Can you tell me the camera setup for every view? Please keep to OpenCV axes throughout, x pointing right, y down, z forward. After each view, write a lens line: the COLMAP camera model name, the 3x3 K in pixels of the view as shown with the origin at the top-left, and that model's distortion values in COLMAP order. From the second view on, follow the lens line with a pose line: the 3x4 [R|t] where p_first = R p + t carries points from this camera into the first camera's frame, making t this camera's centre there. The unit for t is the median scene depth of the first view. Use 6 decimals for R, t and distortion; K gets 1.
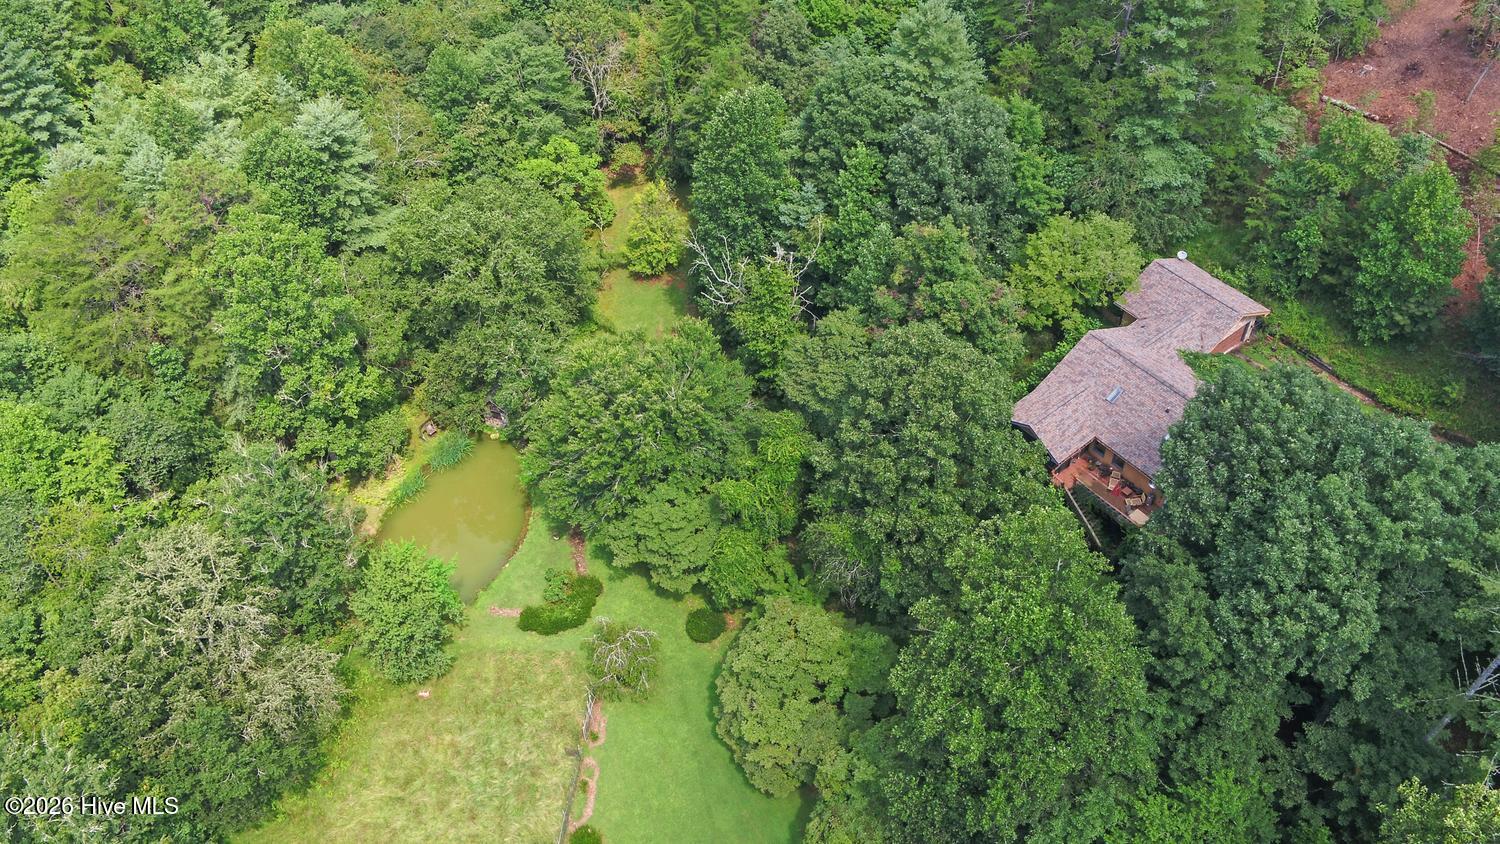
lens RADIAL K [[1302.9, 0, 750.0], [0, 1302.9, 422.0], [0, 0, 1]] dist [-0.000726, -0.001733]
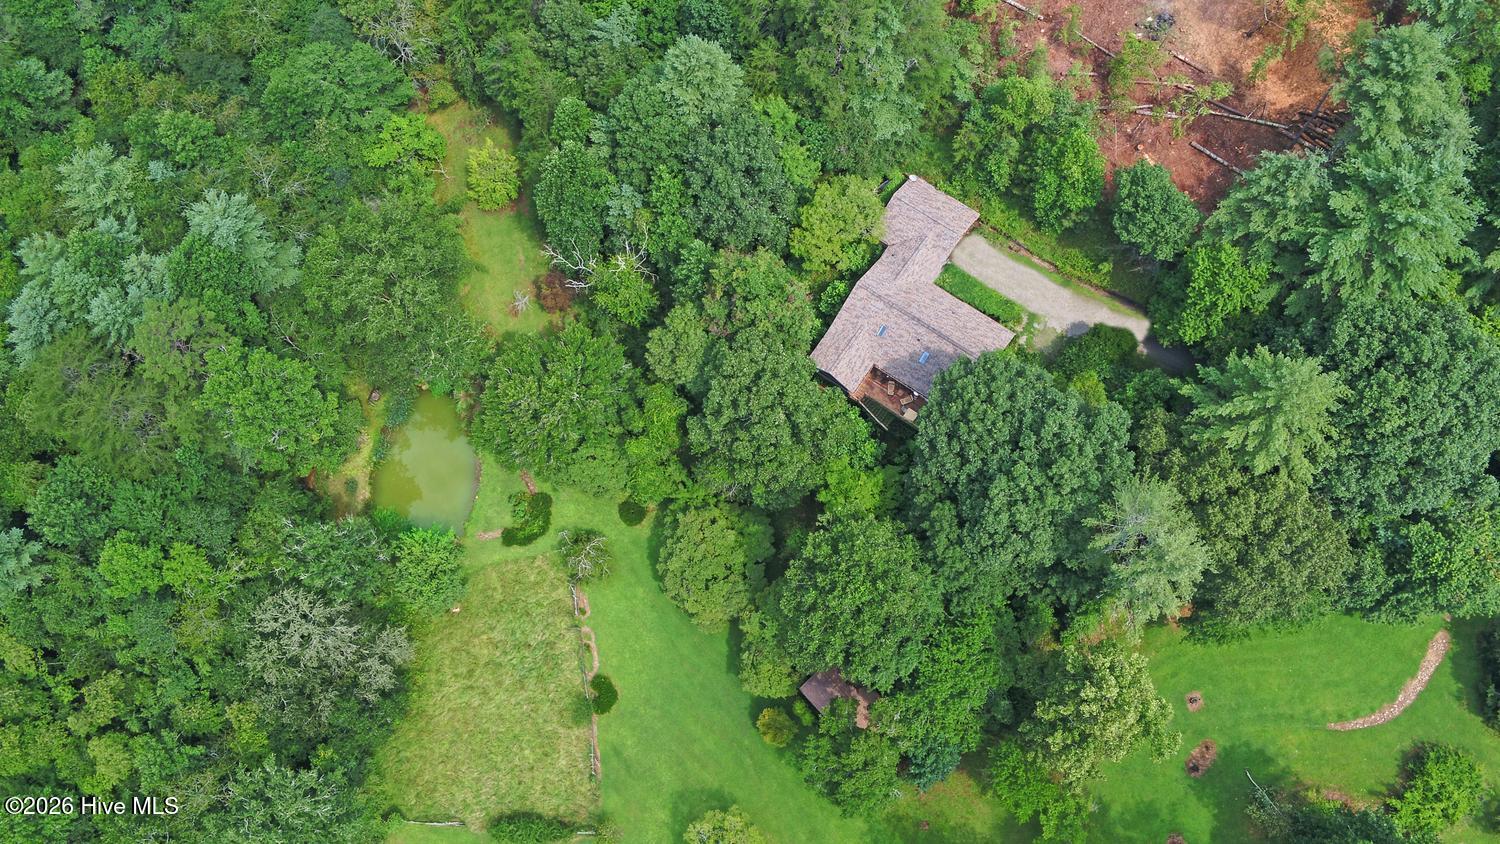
lens RADIAL K [[1302.9, 0, 750.0], [0, 1302.9, 422.0], [0, 0, 1]] dist [-0.000726, -0.001733]
pose [[0.962230, -0.258882, 0.084225, -0.005236], [0.199998, 0.882115, 0.426466, -0.520029], [-0.184701, -0.393514, 0.900573, -0.273307]]
